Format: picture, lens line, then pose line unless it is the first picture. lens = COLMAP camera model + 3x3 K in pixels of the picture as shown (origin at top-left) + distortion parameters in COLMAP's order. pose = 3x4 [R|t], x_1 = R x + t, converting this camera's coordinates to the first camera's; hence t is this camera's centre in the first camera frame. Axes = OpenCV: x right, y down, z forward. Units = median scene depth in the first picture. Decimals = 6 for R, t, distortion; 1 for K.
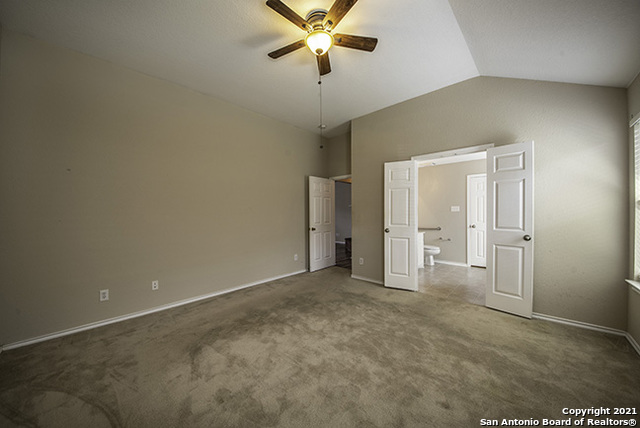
lens RADIAL K [[240.8, 0, 313.0], [0, 240.8, 217.1], [0, 0, 1]] dist [0.000028, -0.000046]
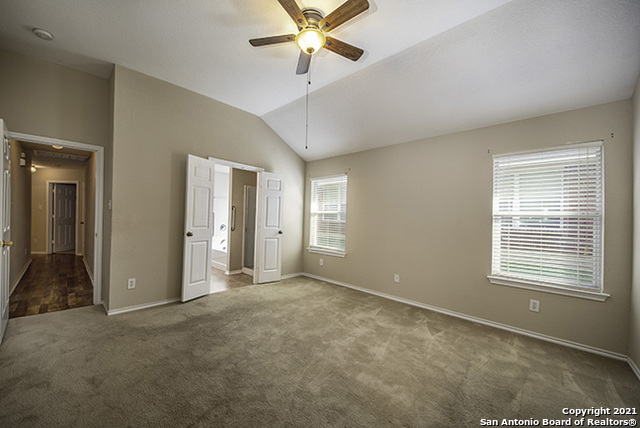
lens RADIAL K [[225.8, 0, 322.0], [0, 225.8, 213.8], [0, 0, 1]] dist [0.000492, -0.007056]
pose [[-0.032743, 0.039921, 0.998666, -0.681846], [-0.004794, 0.999184, -0.040099, 0.020552], [-0.999452, -0.006101, -0.032525, 0.761007]]
